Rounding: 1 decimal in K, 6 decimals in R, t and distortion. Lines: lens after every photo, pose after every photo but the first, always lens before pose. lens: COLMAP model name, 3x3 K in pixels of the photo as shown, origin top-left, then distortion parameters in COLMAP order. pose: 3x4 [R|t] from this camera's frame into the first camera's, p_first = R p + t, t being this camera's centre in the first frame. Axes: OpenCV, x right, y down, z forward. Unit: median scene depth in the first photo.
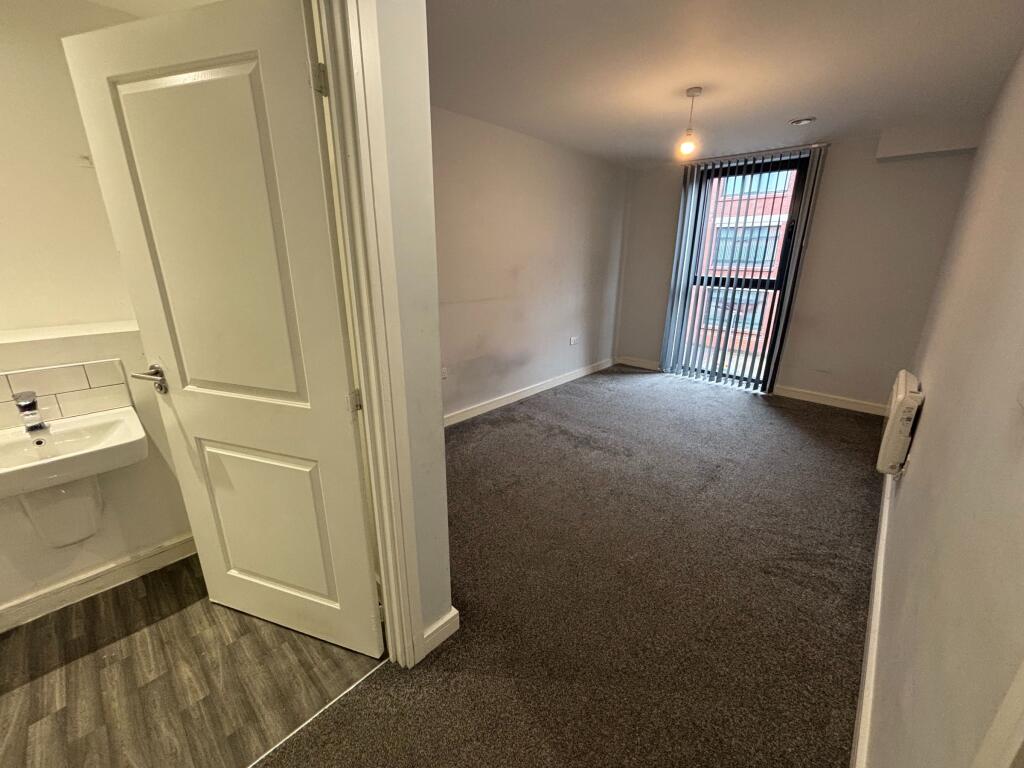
lens RADIAL K [[410.4, 0, 507.5], [0, 410.4, 382.8], [0, 0, 1]] dist [-0.010220, 0.000264]
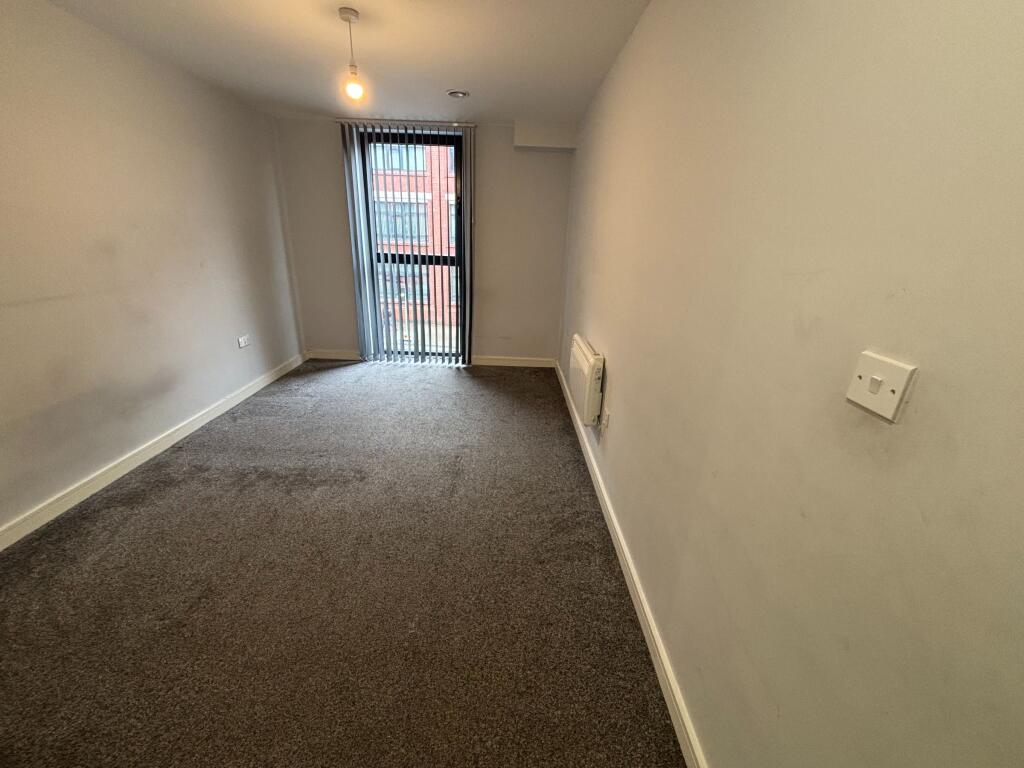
lens RADIAL K [[412.2, 0, 509.9], [0, 412.2, 381.6], [0, 0, 1]] dist [0.003881, 0.000309]
pose [[0.727922, -0.210853, 0.652434, 0.010130], [0.174746, 0.977171, 0.120836, -0.041865], [-0.663018, 0.026051, 0.748150, 0.130442]]
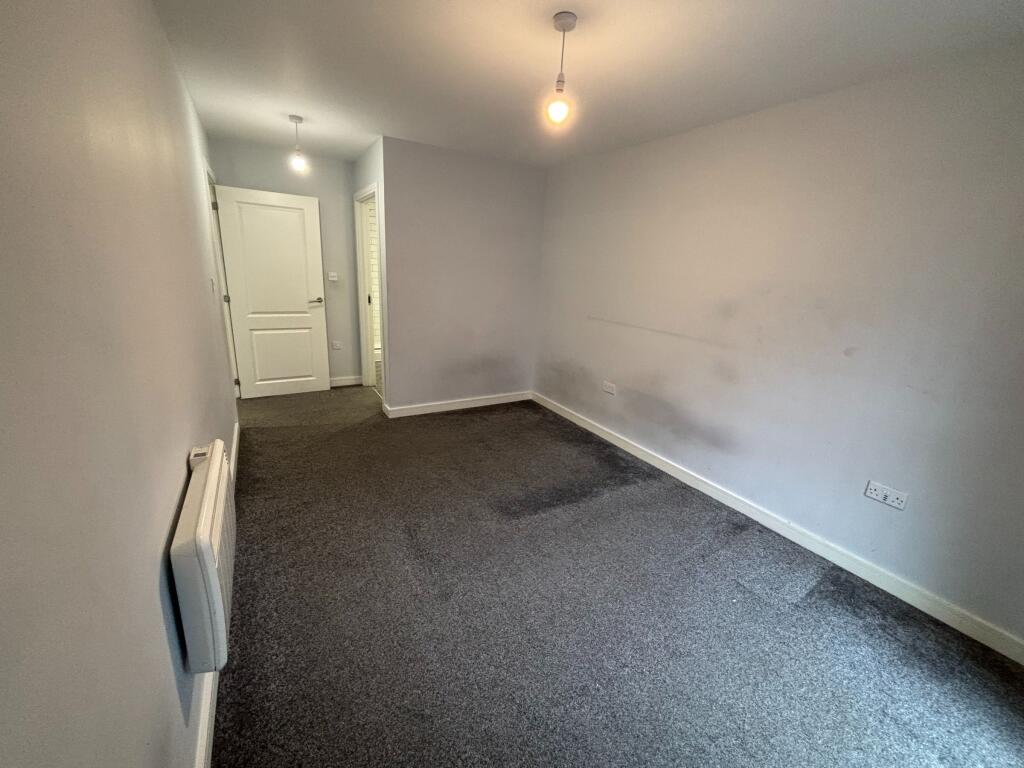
lens RADIAL K [[412.2, 0, 509.9], [0, 412.2, 381.6], [0, 0, 1]] dist [0.003881, 0.000309]
pose [[-0.275409, 0.244415, -0.929737, 0.705966], [-0.340145, 0.879799, 0.332046, -0.238077], [0.899139, 0.407694, -0.159168, 0.730358]]
